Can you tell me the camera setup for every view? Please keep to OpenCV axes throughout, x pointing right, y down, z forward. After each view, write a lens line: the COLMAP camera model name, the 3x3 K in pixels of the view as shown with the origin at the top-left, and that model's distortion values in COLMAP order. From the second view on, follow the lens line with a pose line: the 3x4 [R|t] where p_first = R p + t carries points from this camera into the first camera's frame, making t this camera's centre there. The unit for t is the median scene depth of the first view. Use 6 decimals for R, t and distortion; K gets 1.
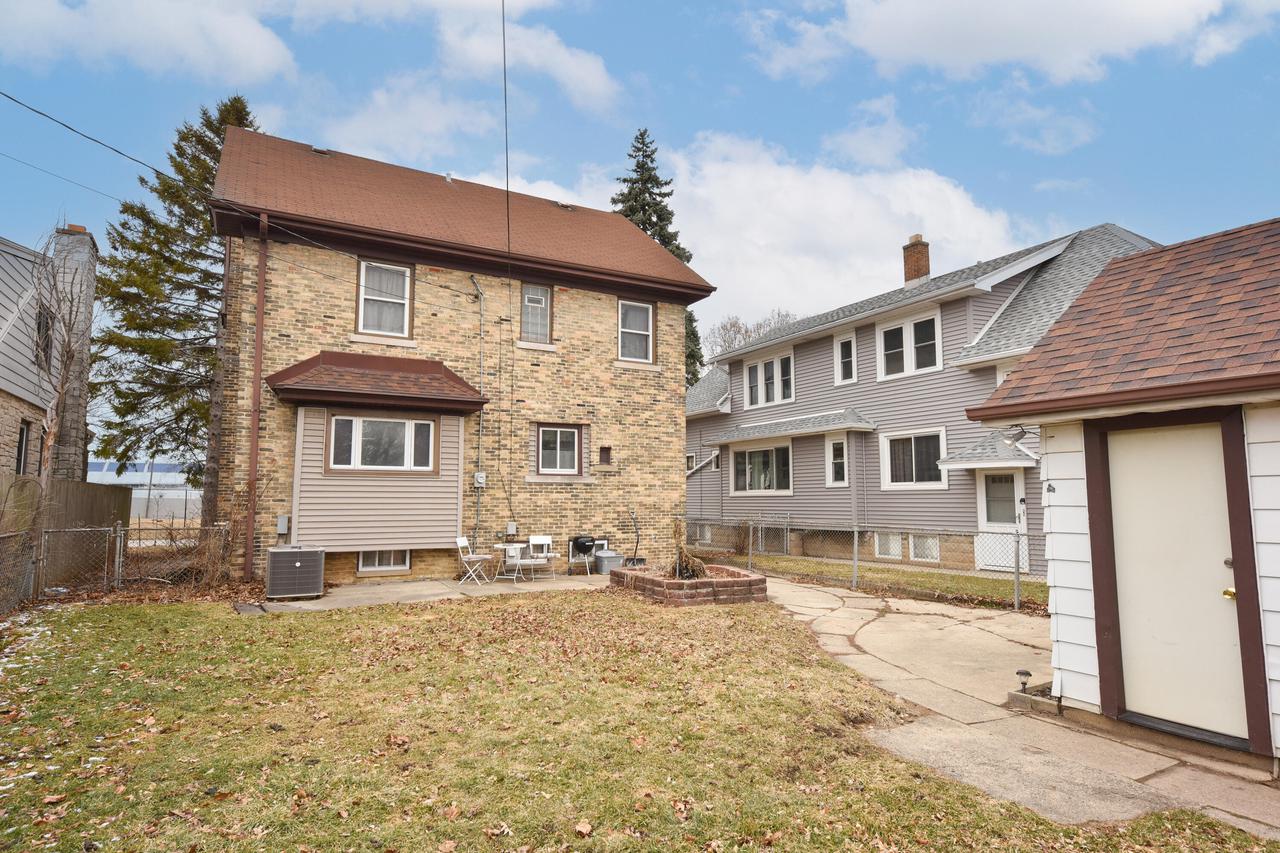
lens RADIAL K [[716.7, 0, 640.0], [0, 716.7, 426.5], [0, 0, 1]] dist [-0.001277, 0.000002]
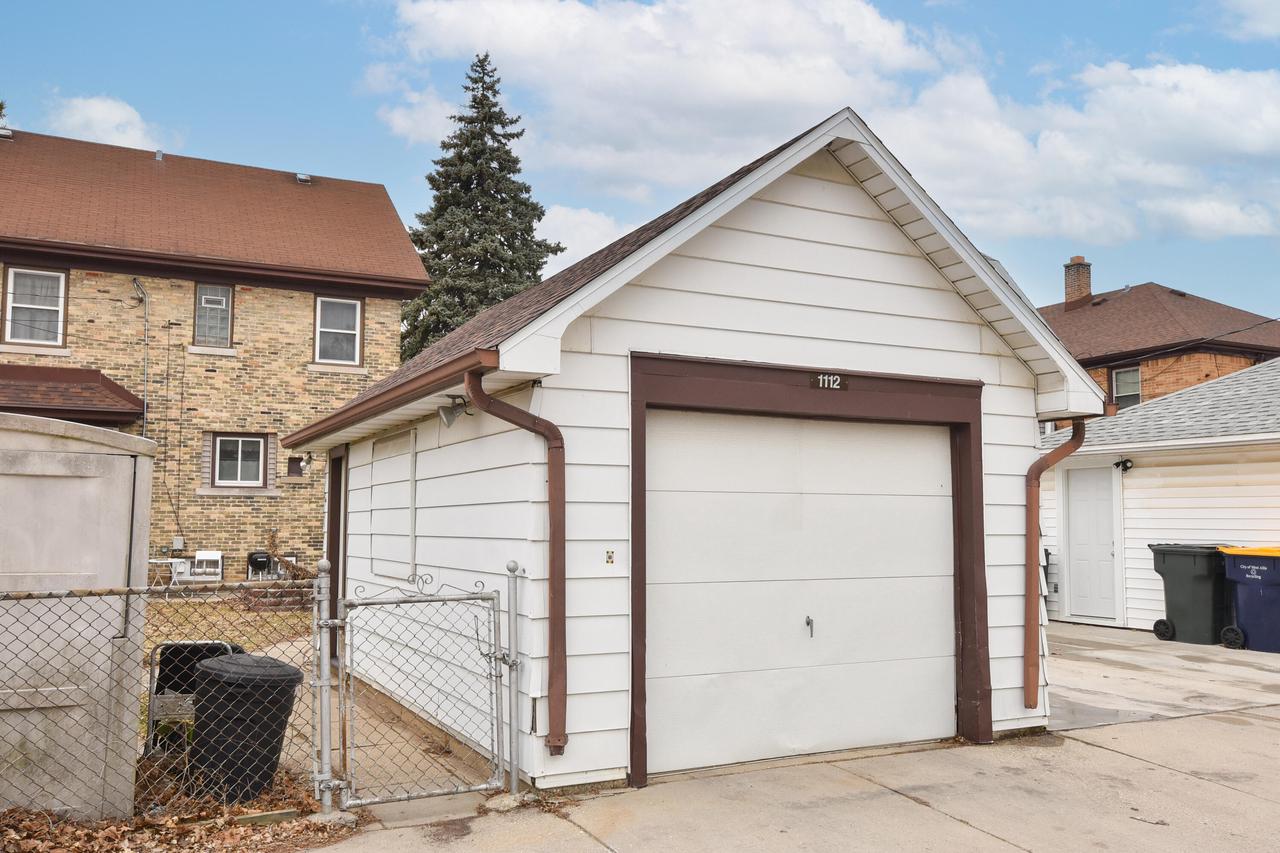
lens RADIAL K [[1055.3, 0, 640.0], [0, 1055.3, 426.5], [0, 0, 1]] dist [0.009709, 0.011235]
pose [[0.999071, -0.001344, -0.043082, 0.477022], [0.001893, 0.999918, 0.012697, -0.029064], [0.043061, -0.012767, 0.998991, -0.365903]]
